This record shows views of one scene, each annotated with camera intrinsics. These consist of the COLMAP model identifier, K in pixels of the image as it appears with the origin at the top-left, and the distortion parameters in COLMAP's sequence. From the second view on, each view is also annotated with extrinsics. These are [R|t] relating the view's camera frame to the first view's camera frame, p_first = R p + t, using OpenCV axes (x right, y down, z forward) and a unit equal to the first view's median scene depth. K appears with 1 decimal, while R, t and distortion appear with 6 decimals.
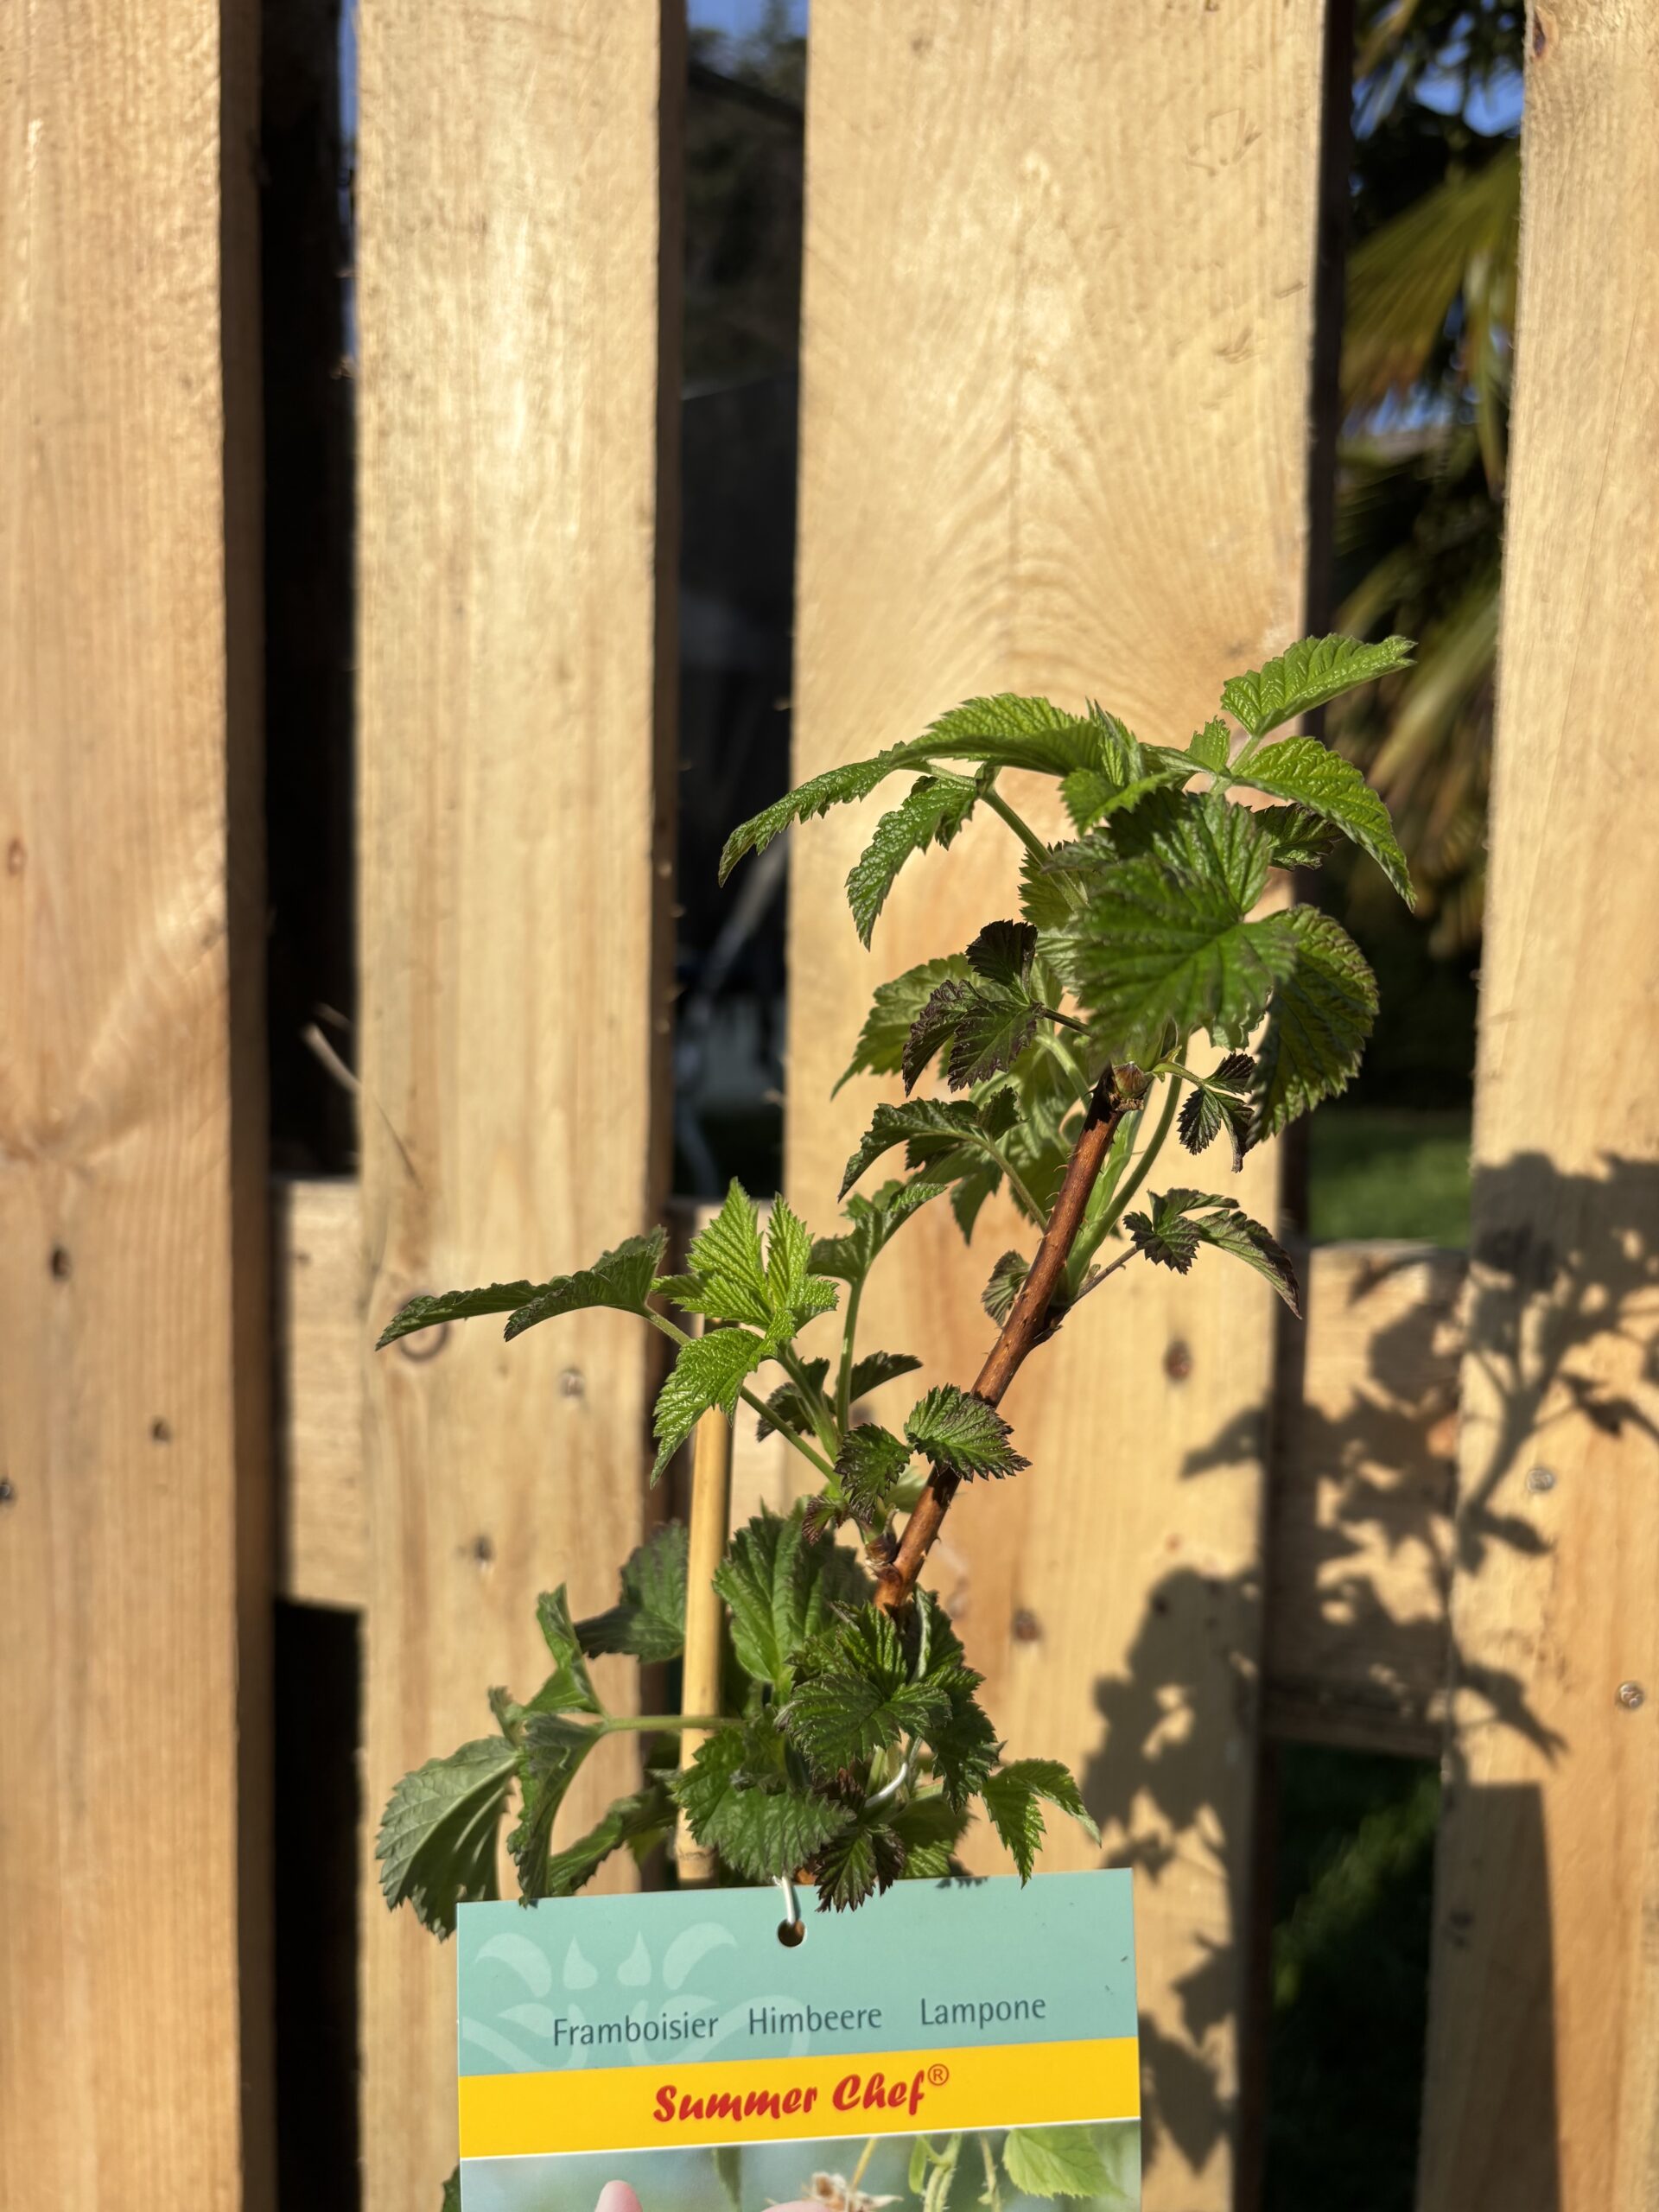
lens RADIAL K [[1750.6, 0, 831.9], [0, 1750.6, 1110.7], [0, 0, 1]] dist [0.004814, -0.012662]
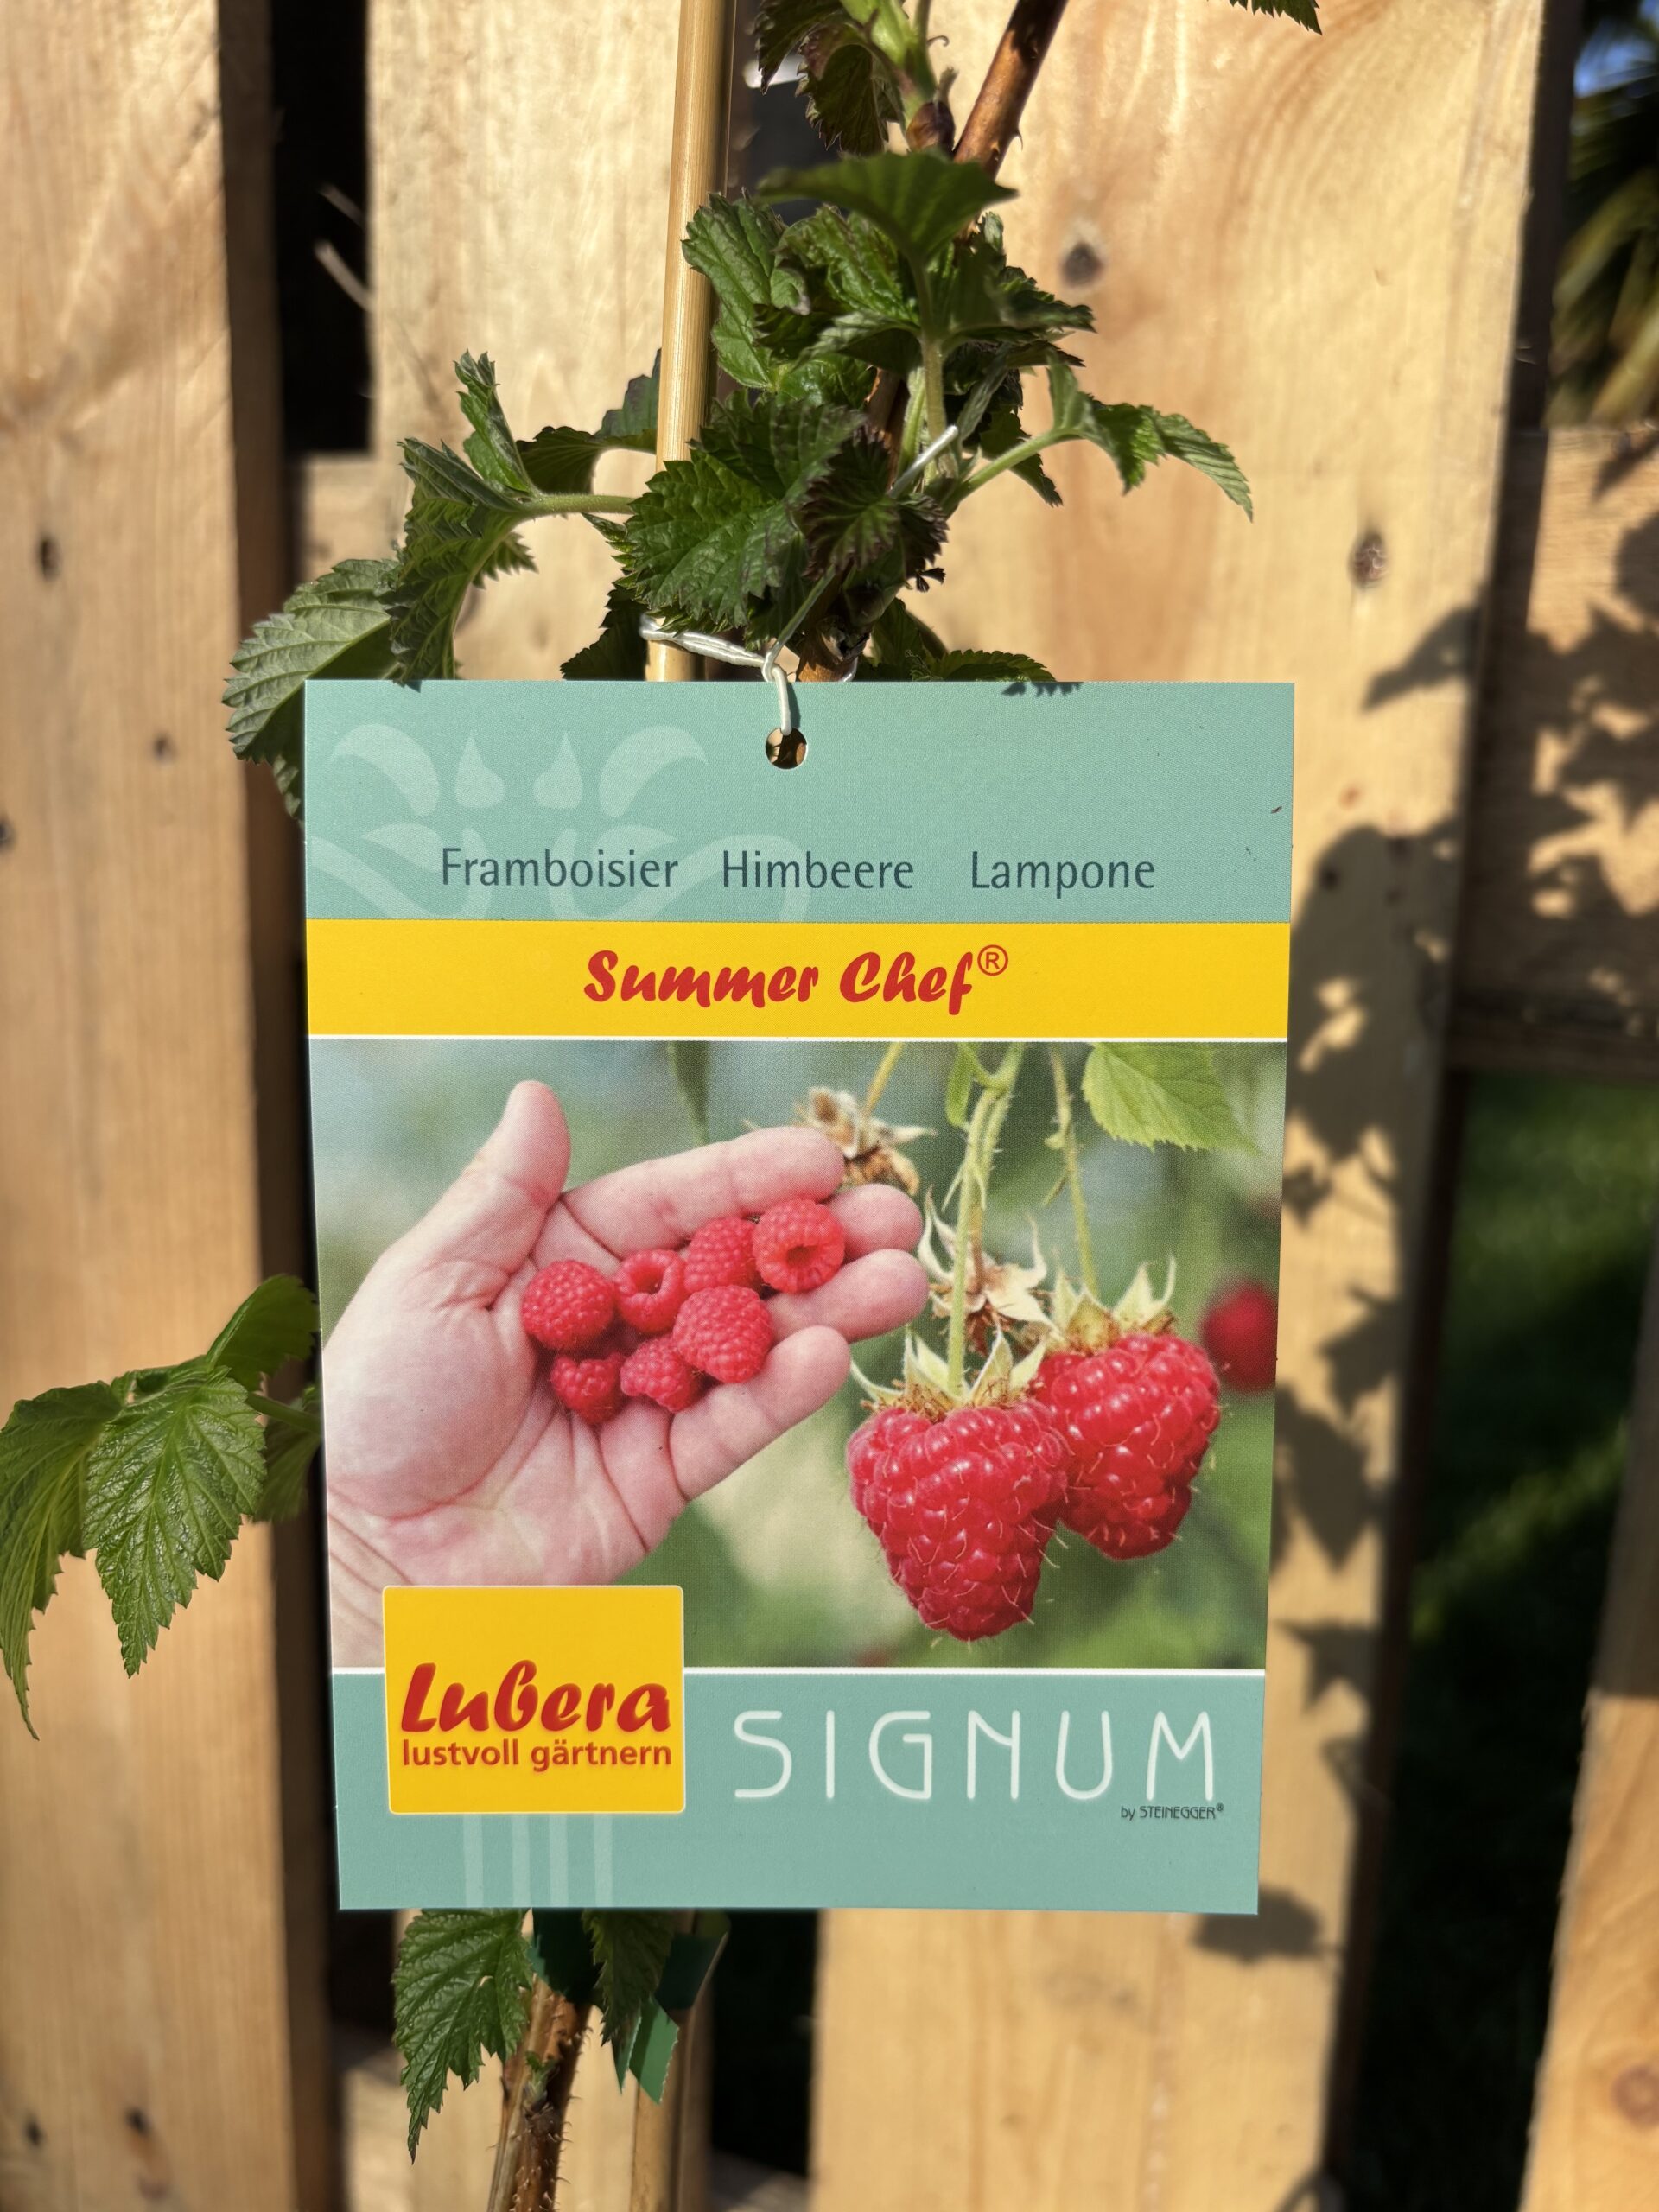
lens RADIAL K [[1763.7, 0, 827.5], [0, 1763.7, 1096.9], [0, 0, 1]] dist [0.035521, -0.075723]
pose [[0.995826, 0.029899, -0.086239, 0.031448], [-0.019351, 0.992508, 0.120639, 0.286497], [0.089200, -0.118467, 0.988943, 0.162777]]
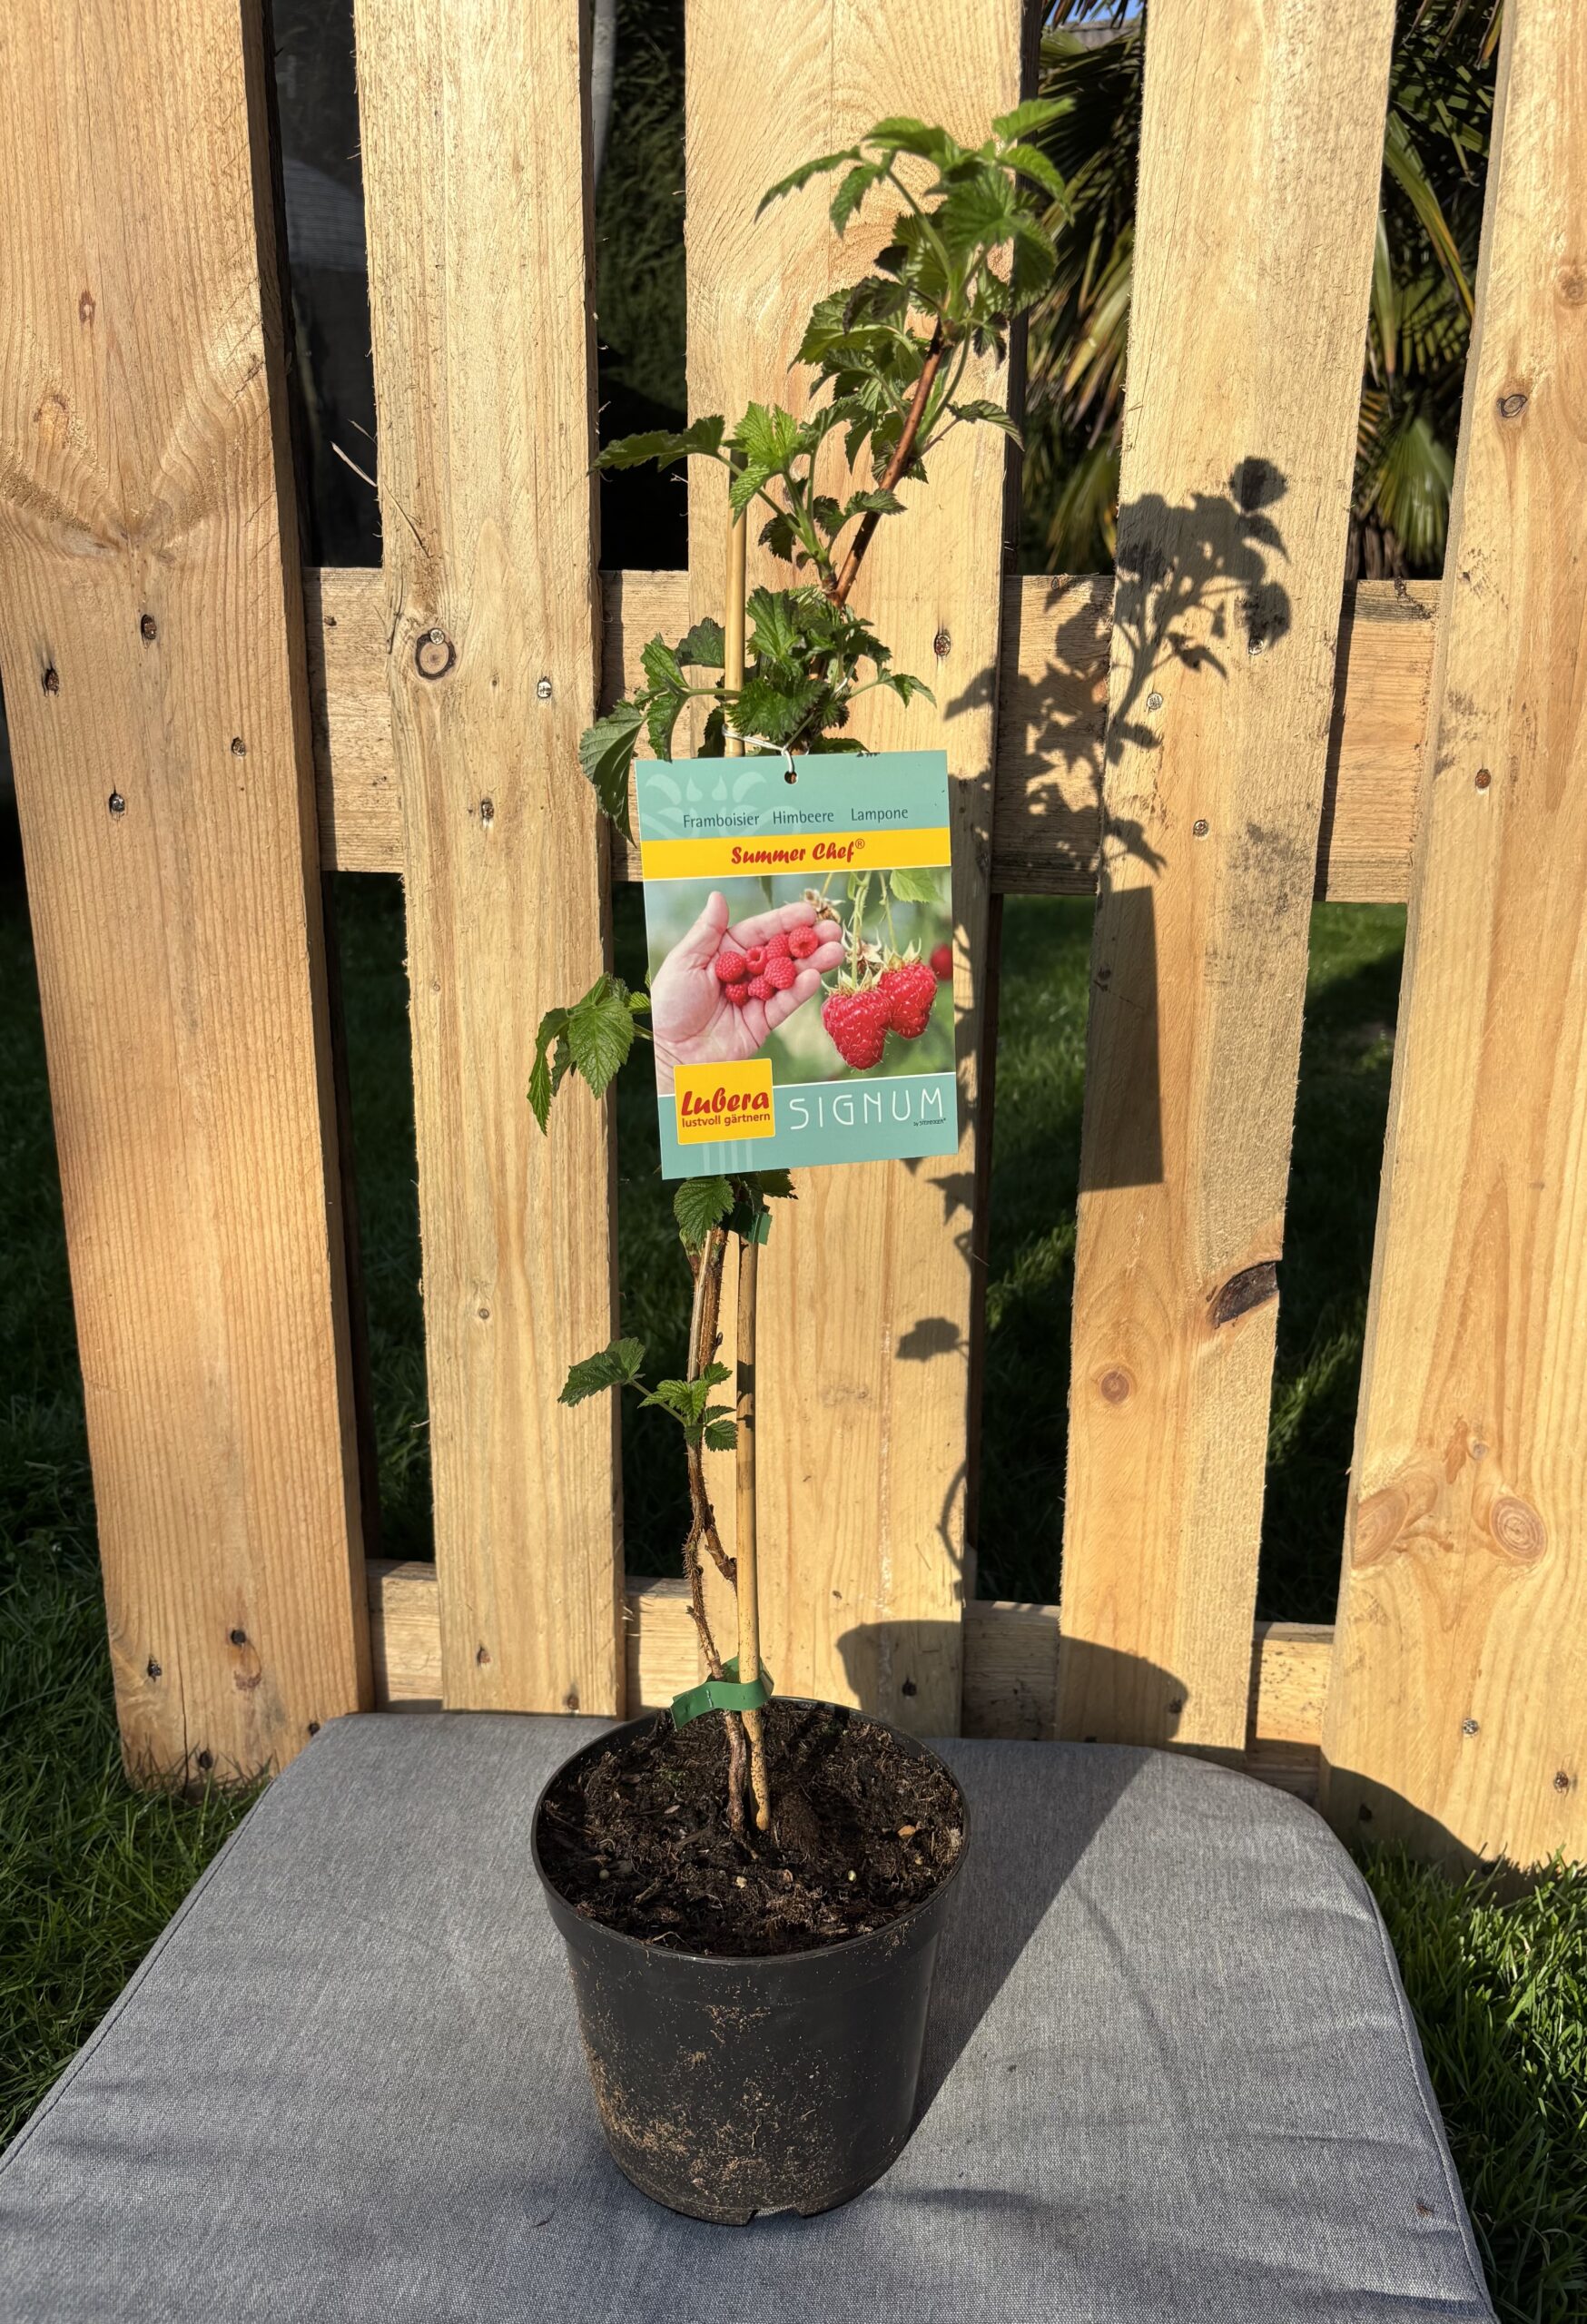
lens RADIAL K [[1785.1, 0, 835.8], [0, 1785.1, 1167.7], [0, 0, 1]] dist [0.003339, -0.003540]
pose [[0.984669, -0.055656, 0.165319, -0.194069], [0.019911, 0.977401, 0.210456, 0.262316], [-0.173296, -0.203937, 0.963524, -0.653355]]
